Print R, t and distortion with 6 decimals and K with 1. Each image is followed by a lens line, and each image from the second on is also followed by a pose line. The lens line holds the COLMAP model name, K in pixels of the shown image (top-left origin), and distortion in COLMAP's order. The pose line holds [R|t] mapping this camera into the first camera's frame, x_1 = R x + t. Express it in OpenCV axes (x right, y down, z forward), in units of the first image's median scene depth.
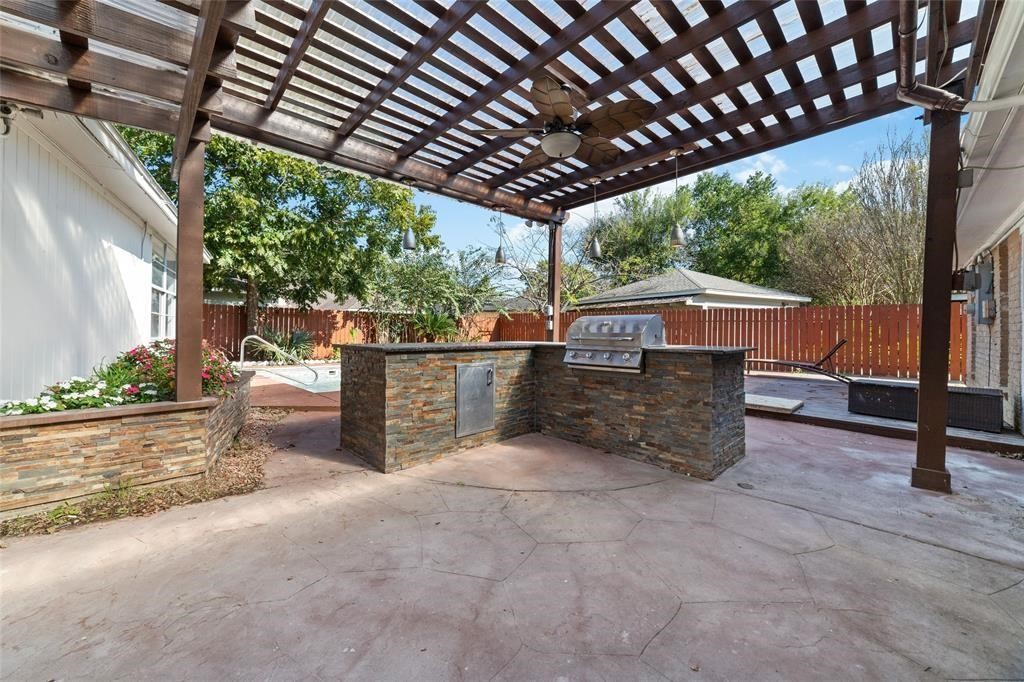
lens RADIAL K [[376.8, 0, 512.0], [0, 376.8, 341.0], [0, 0, 1]] dist [-0.000048, 0.000004]
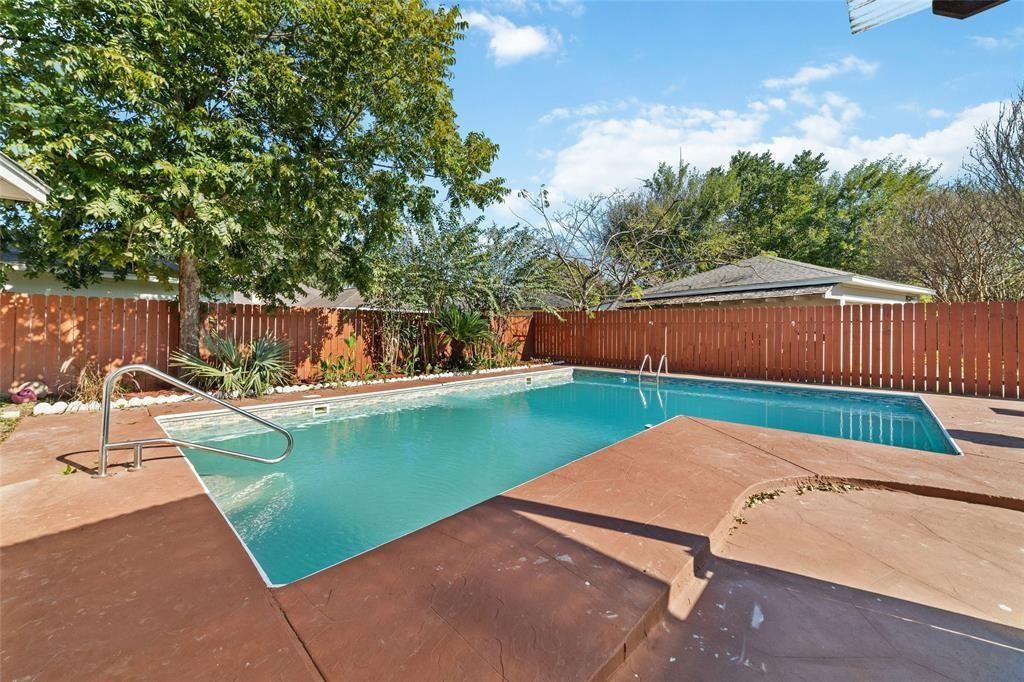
lens RADIAL K [[376.8, 0, 512.0], [0, 376.8, 341.0], [0, 0, 1]] dist [-0.000048, 0.000004]
pose [[0.999029, -0.009155, 0.043088, -0.195454], [0.009193, 0.999958, -0.000676, -0.023709], [-0.043080, 0.001072, 0.999071, 0.380809]]
